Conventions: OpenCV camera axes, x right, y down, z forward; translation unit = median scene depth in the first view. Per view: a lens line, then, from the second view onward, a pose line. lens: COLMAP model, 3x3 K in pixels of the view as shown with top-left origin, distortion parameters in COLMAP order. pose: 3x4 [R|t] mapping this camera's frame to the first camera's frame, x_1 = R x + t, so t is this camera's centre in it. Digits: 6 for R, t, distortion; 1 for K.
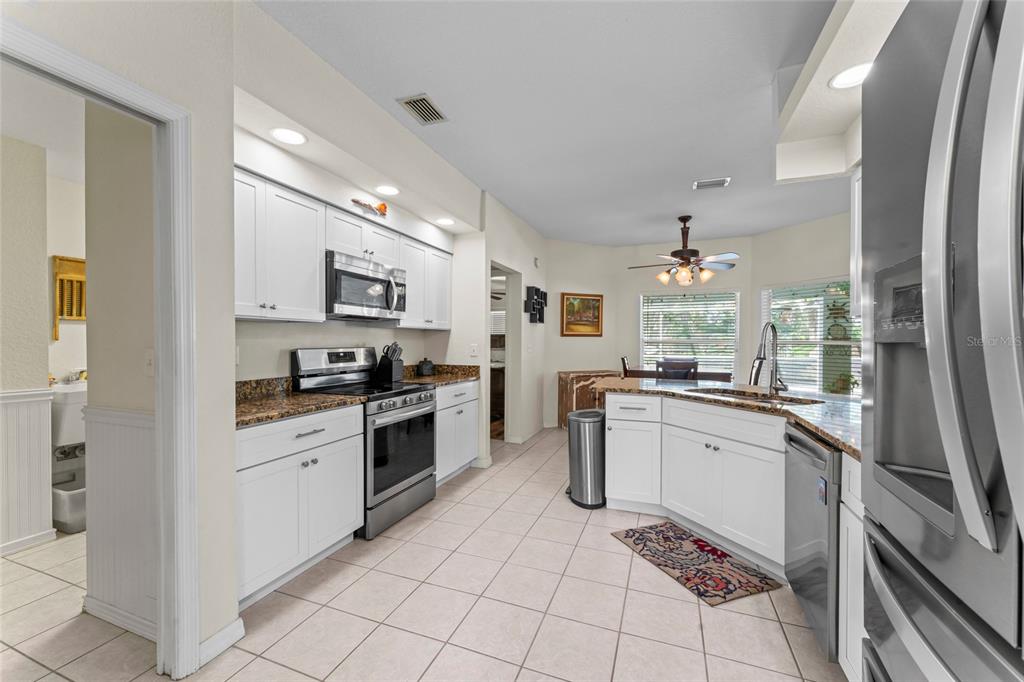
lens RADIAL K [[410.4, 0, 506.6], [0, 410.4, 345.9], [0, 0, 1]] dist [-0.001429, -0.000260]
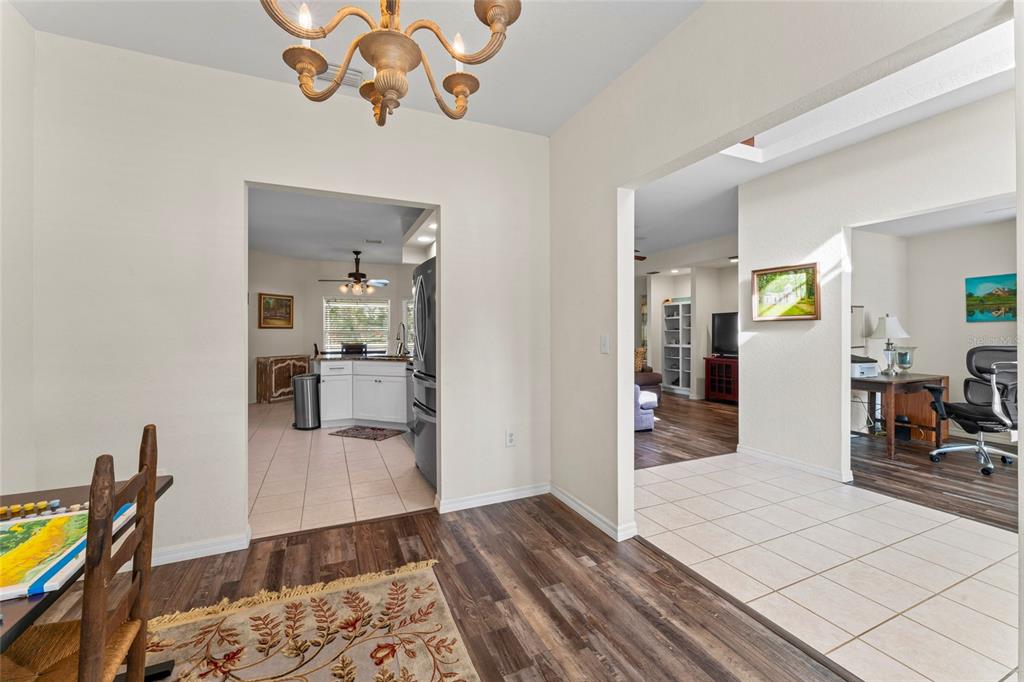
lens RADIAL K [[410.4, 0, 513.9], [0, 410.4, 335.1], [0, 0, 1]] dist [-0.001429, -0.000260]
pose [[0.693490, -0.008913, 0.720411, -0.428648], [0.013533, 0.999908, -0.000657, 0.014545], [-0.720339, 0.010205, 0.693547, -0.779487]]
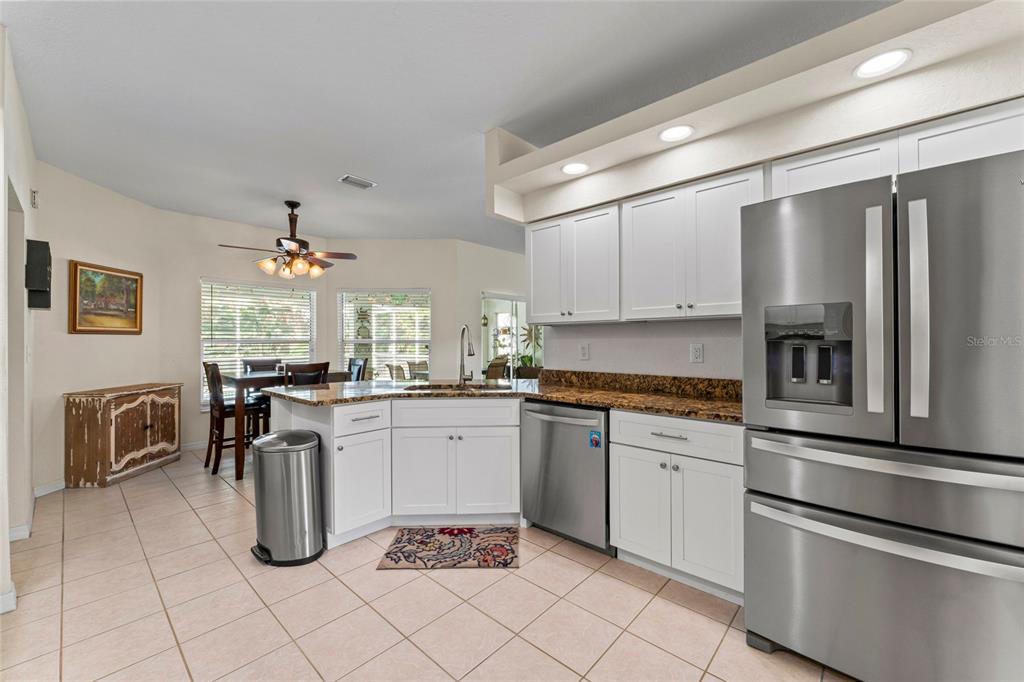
lens RADIAL K [[410.4, 0, 510.7], [0, 410.4, 341.6], [0, 0, 1]] dist [-0.001429, -0.000260]
pose [[0.358574, -0.006224, 0.933481, -0.369628], [0.013970, 0.999902, 0.001301, -0.006711], [-0.933397, 0.012574, 0.358625, 0.371168]]
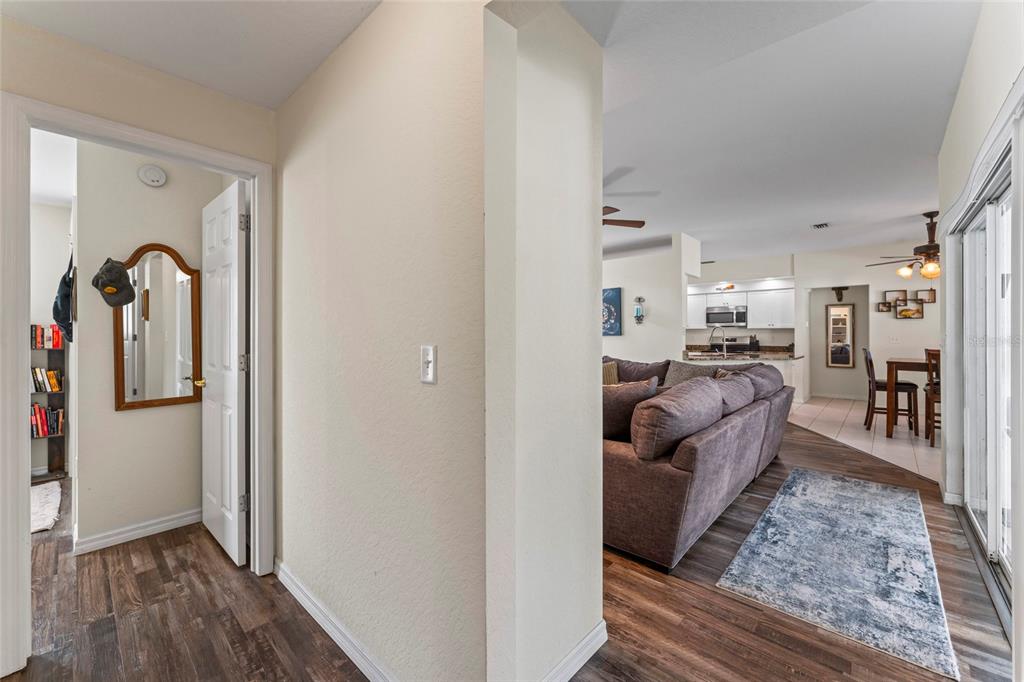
lens RADIAL K [[410.4, 0, 518.7], [0, 410.4, 333.2], [0, 0, 1]] dist [-0.001429, -0.000260]
pose [[-0.347162, -0.004525, -0.937794, 2.754099], [-0.009379, 0.999955, -0.001353, -0.000692], [0.937758, 0.008326, -0.347188, 0.610951]]
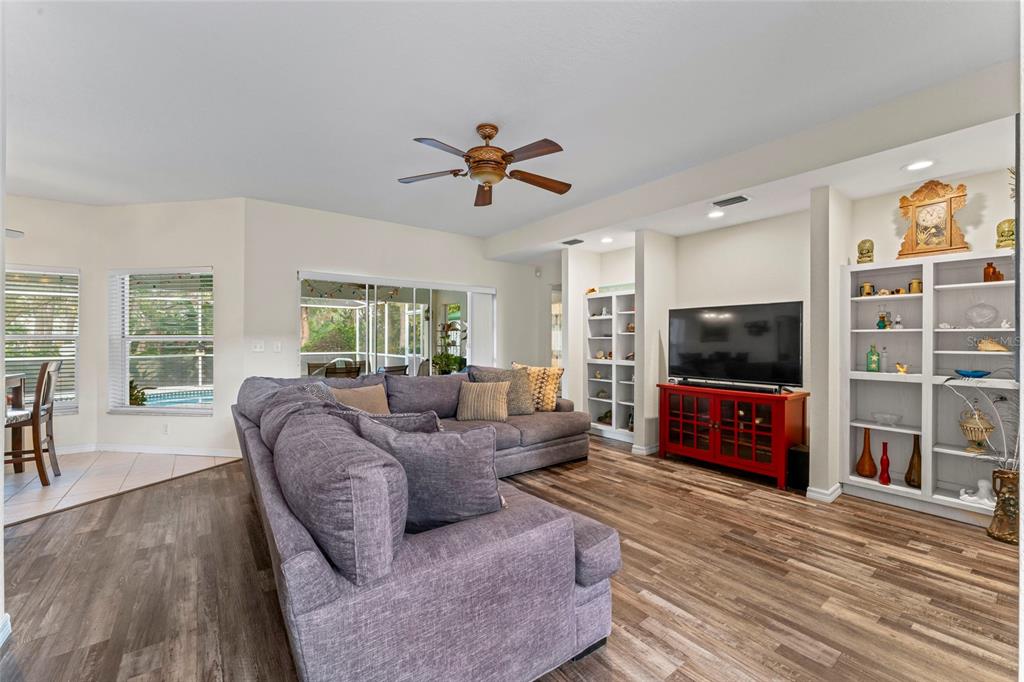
lens RADIAL K [[410.4, 0, 505.8], [0, 410.4, 341.1], [0, 0, 1]] dist [-0.001429, -0.000260]
pose [[0.520658, -0.005355, 0.853749, 0.598322], [0.007984, 0.999967, 0.001403, 0.006261], [-0.853728, 0.006086, 0.520684, -0.201029]]
